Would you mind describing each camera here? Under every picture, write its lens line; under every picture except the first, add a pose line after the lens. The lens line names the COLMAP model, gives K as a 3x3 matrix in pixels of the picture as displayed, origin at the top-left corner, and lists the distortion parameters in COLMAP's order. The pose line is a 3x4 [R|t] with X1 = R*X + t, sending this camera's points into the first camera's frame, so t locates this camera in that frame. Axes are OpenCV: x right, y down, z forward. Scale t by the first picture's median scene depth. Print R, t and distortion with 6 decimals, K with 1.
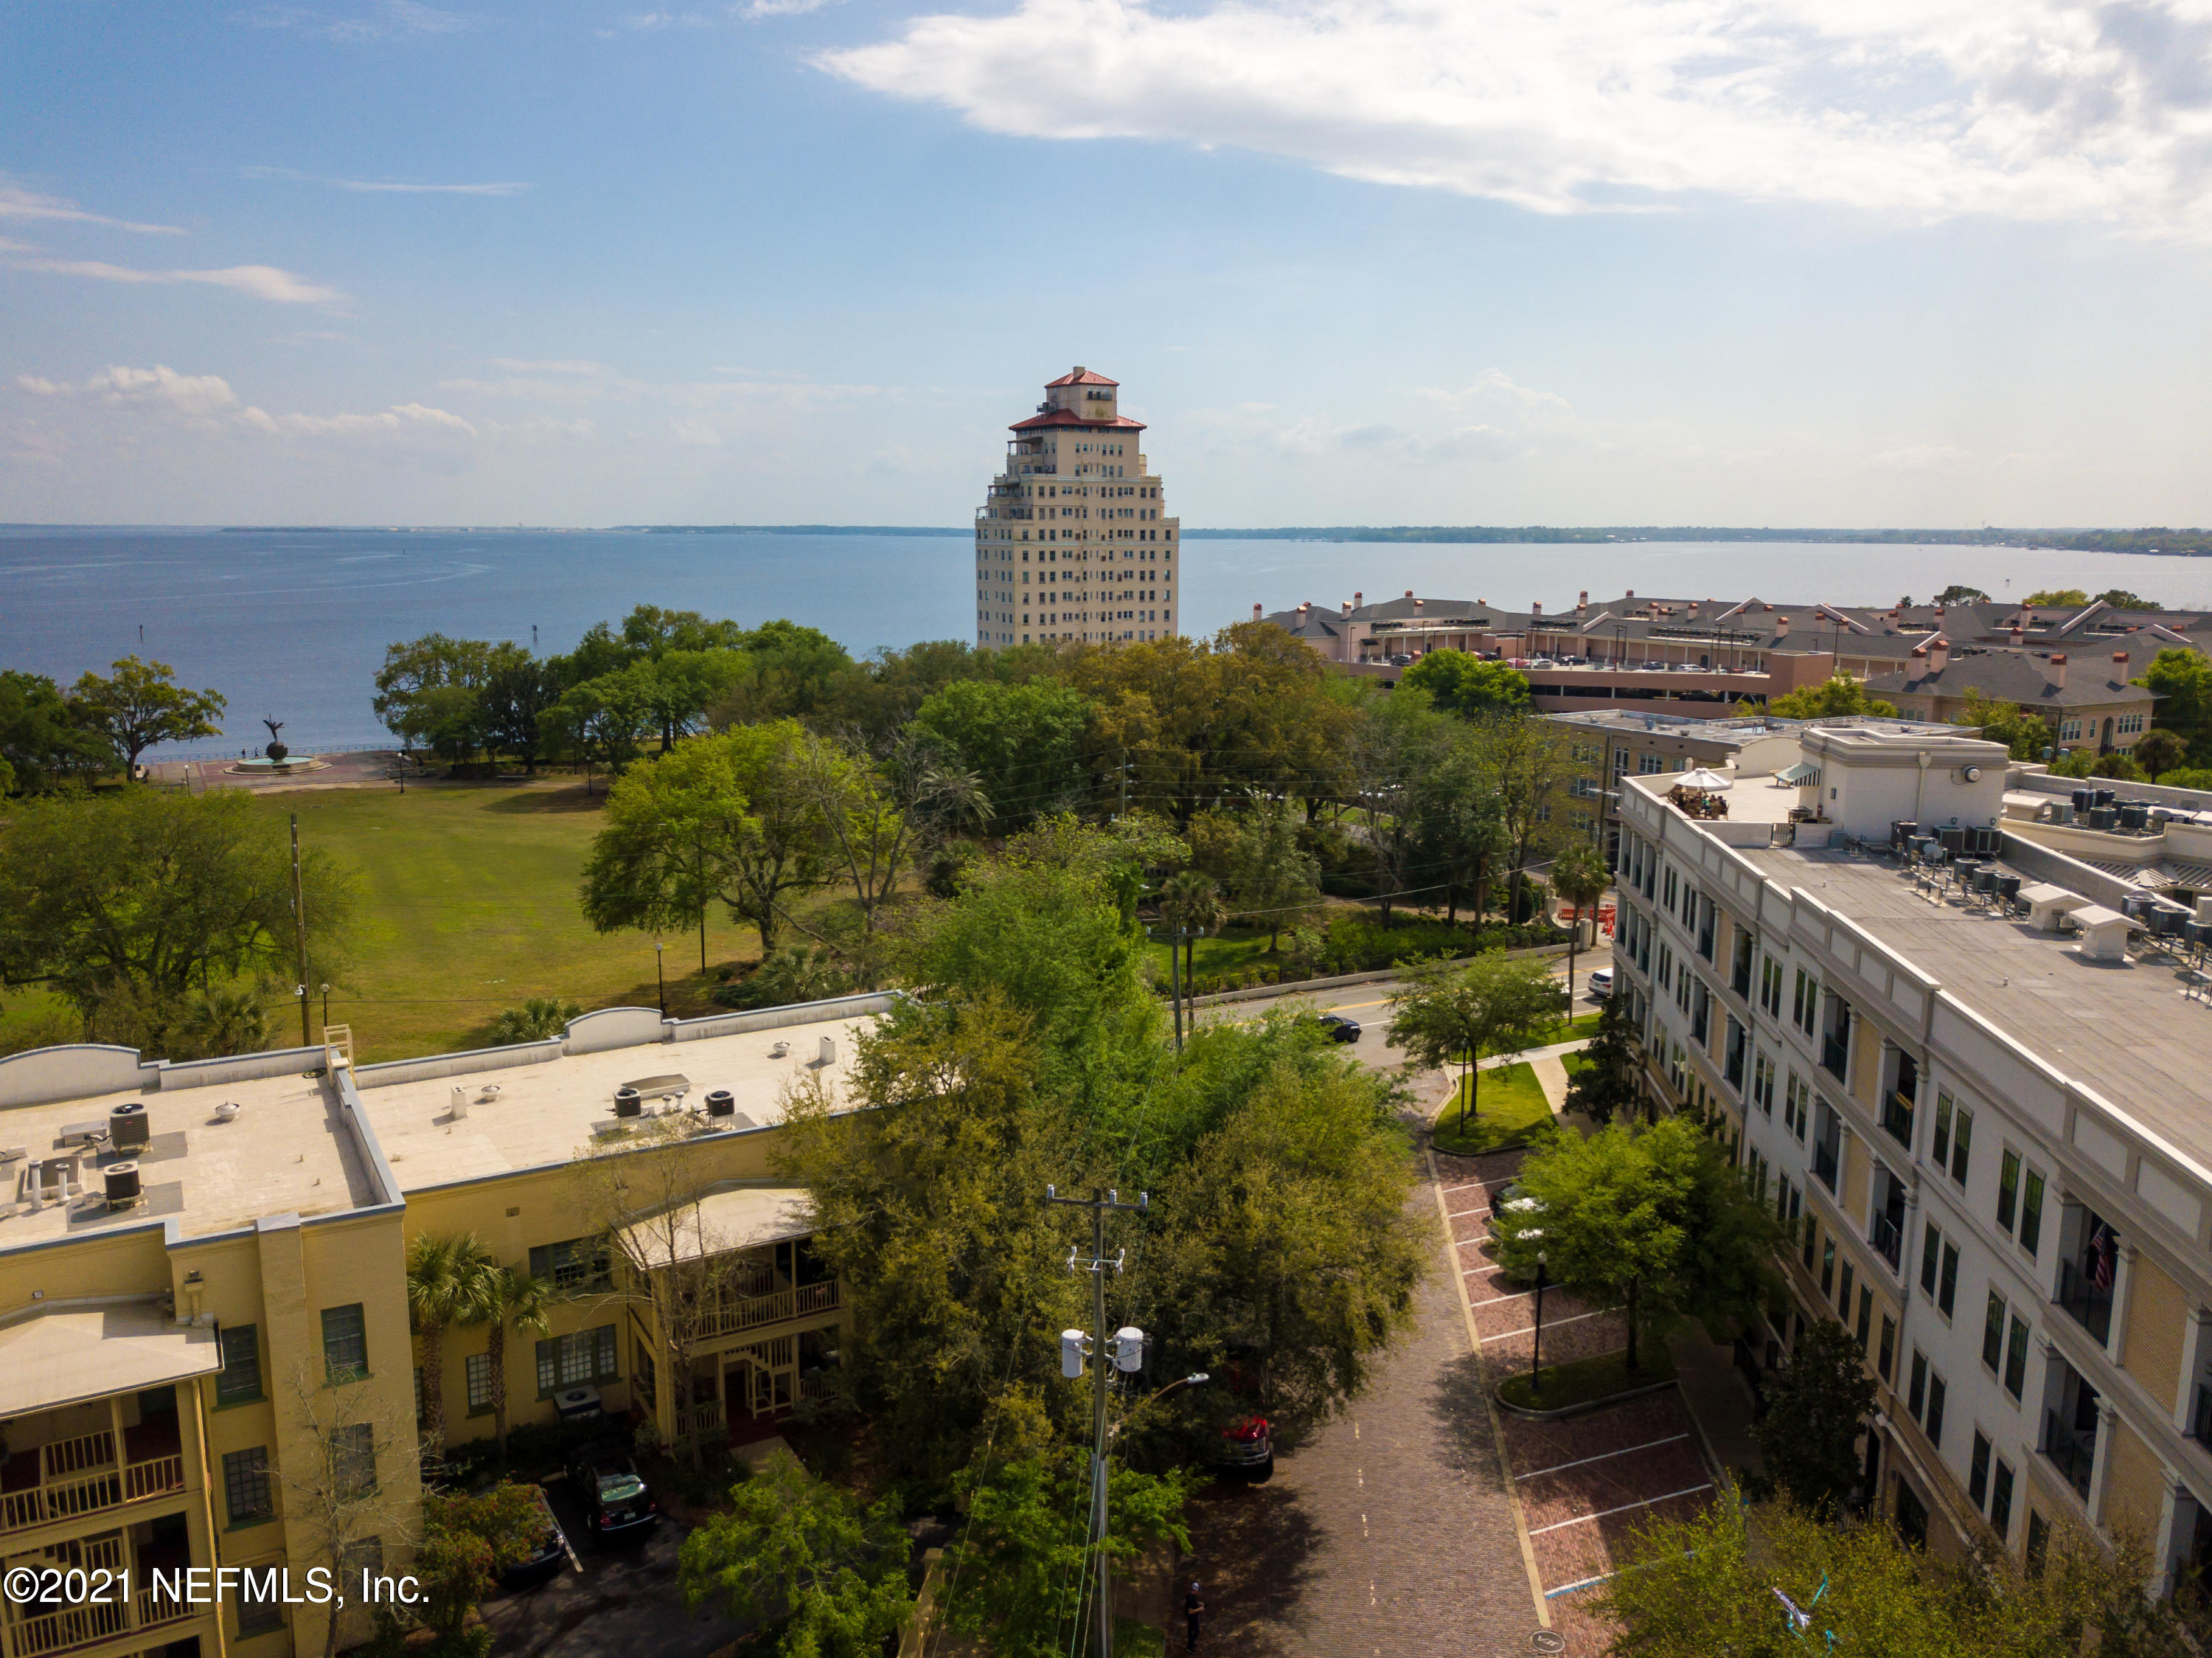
lens RADIAL K [[1740.5, 0, 1106.0], [0, 1740.5, 829.0], [0, 0, 1]] dist [0.018632, 0.002698]
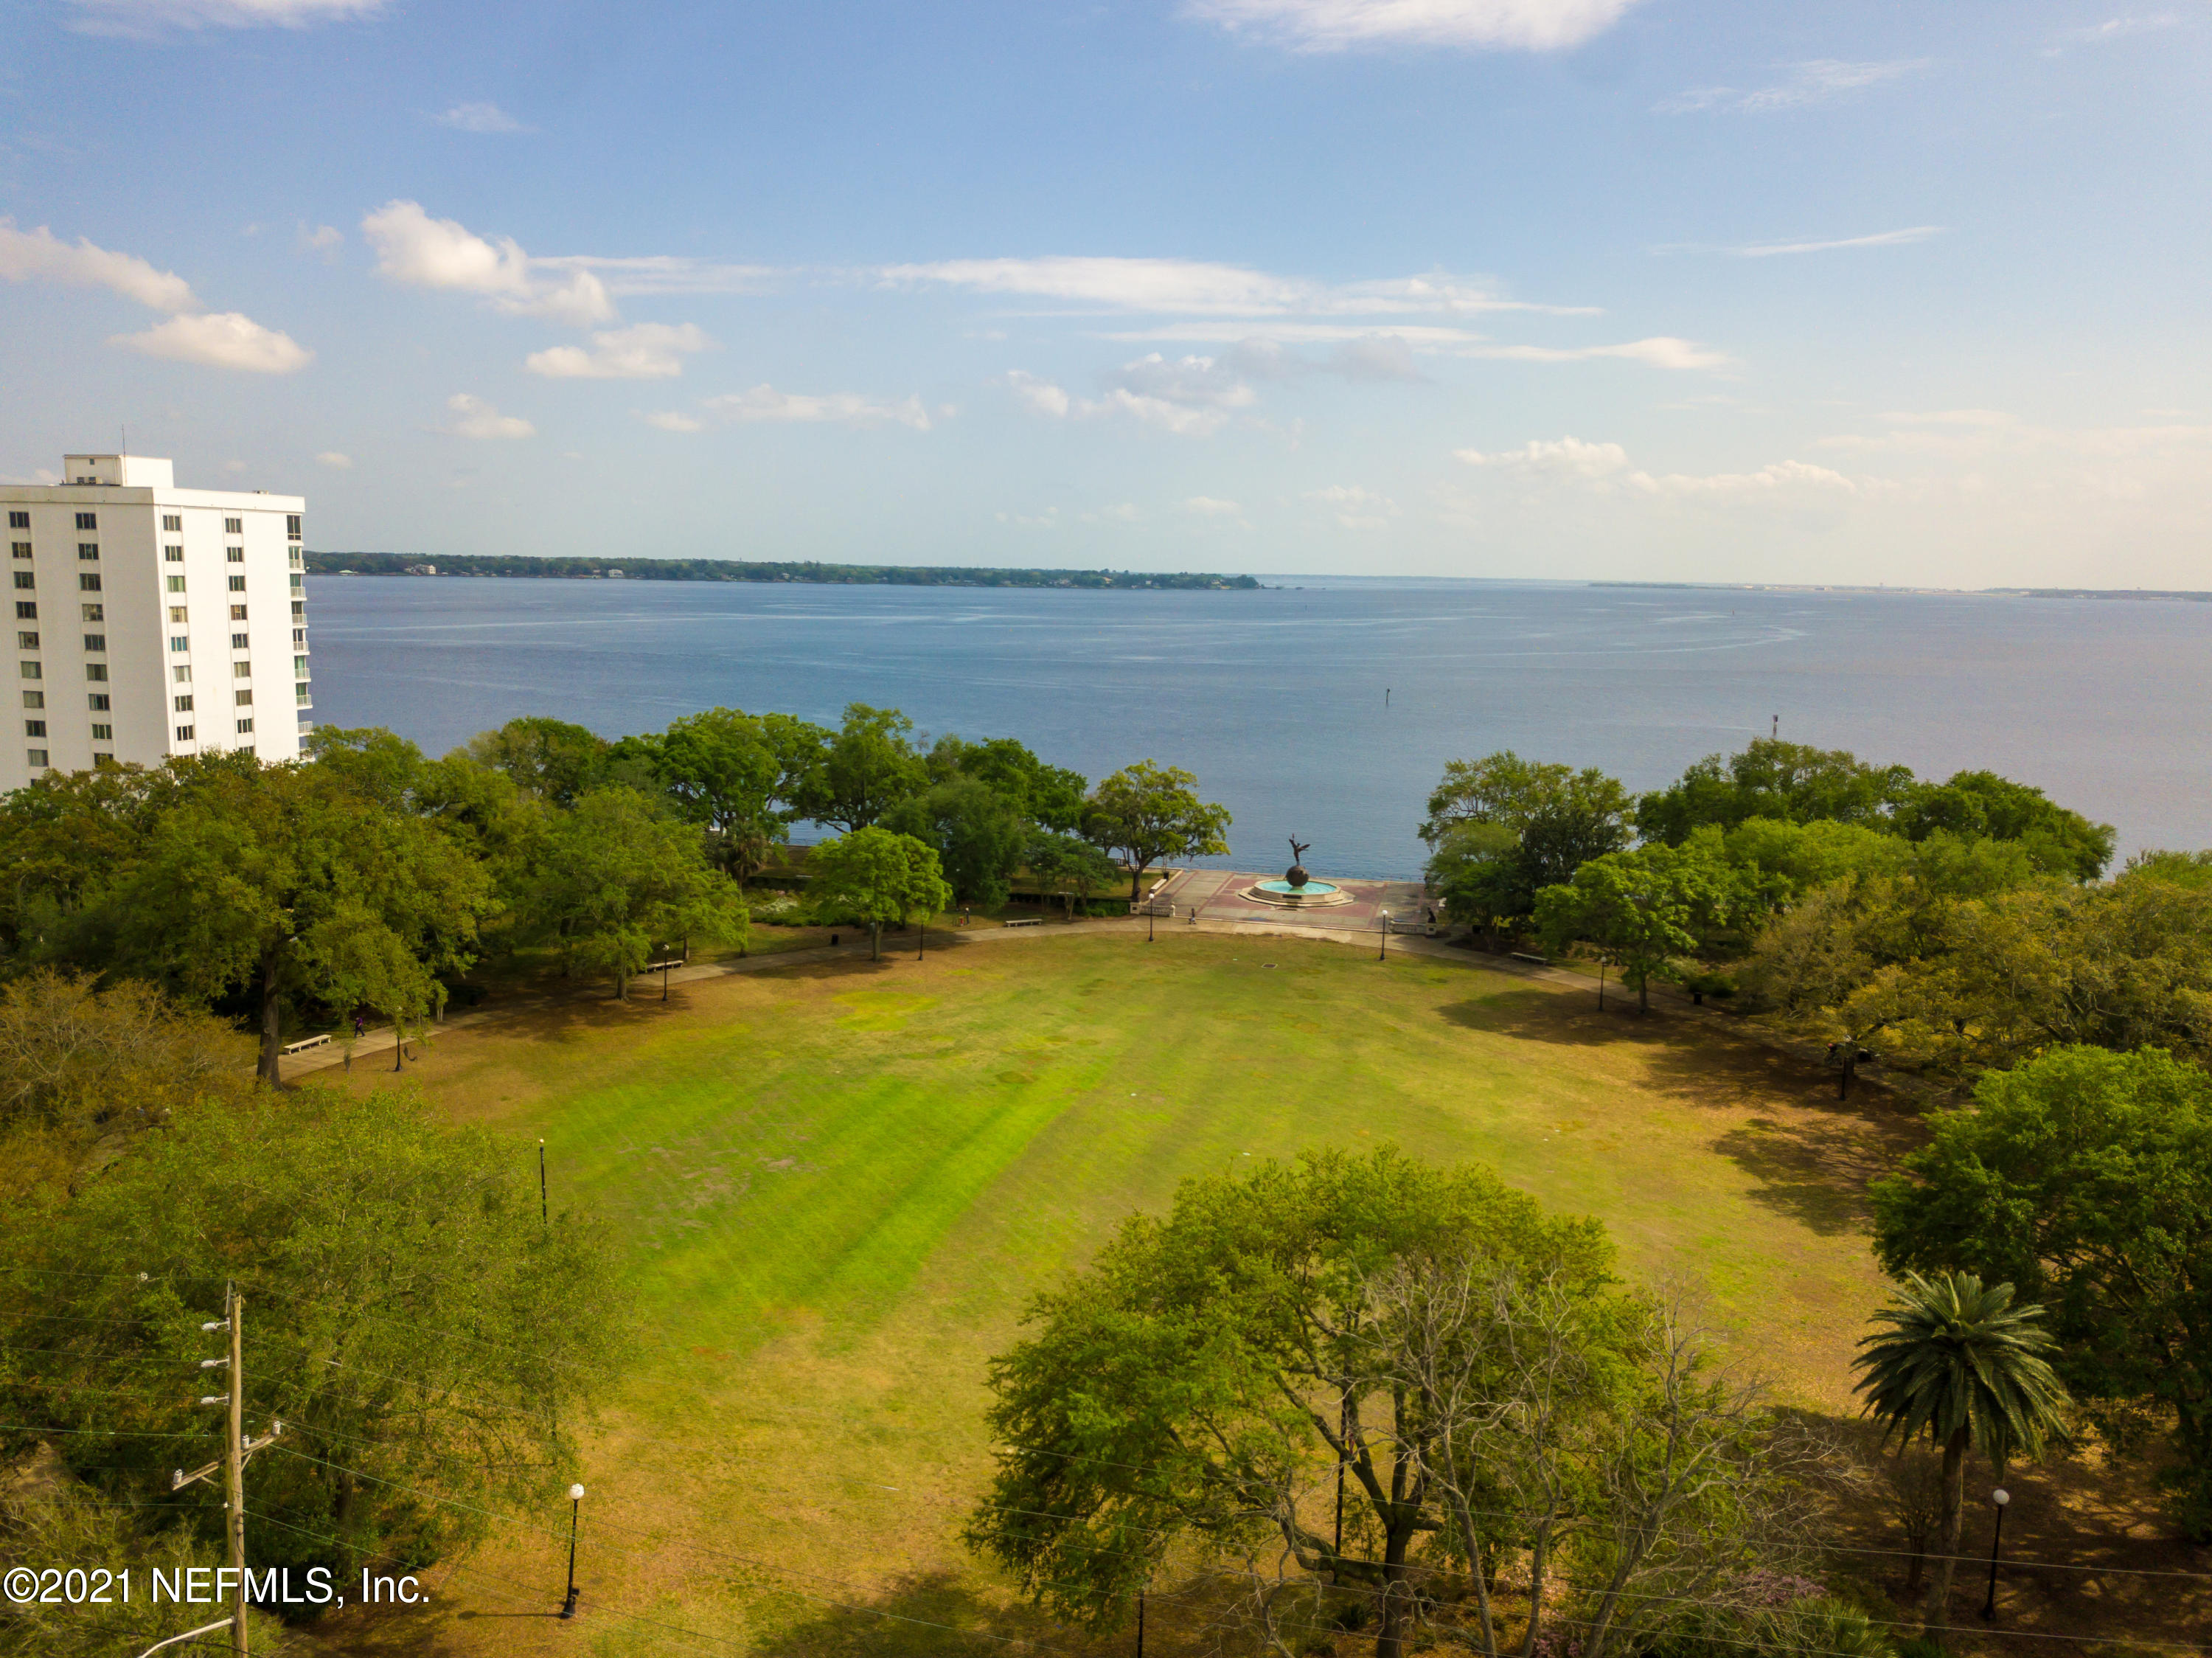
lens RADIAL K [[1740.5, 0, 1106.0], [0, 1740.5, 829.0], [0, 0, 1]] dist [0.018632, 0.002698]
pose [[0.741705, 0.118290, -0.660213, 0.013364], [-0.139481, 0.990009, 0.020681, -0.066600], [0.656063, 0.076748, 0.750794, 0.274719]]
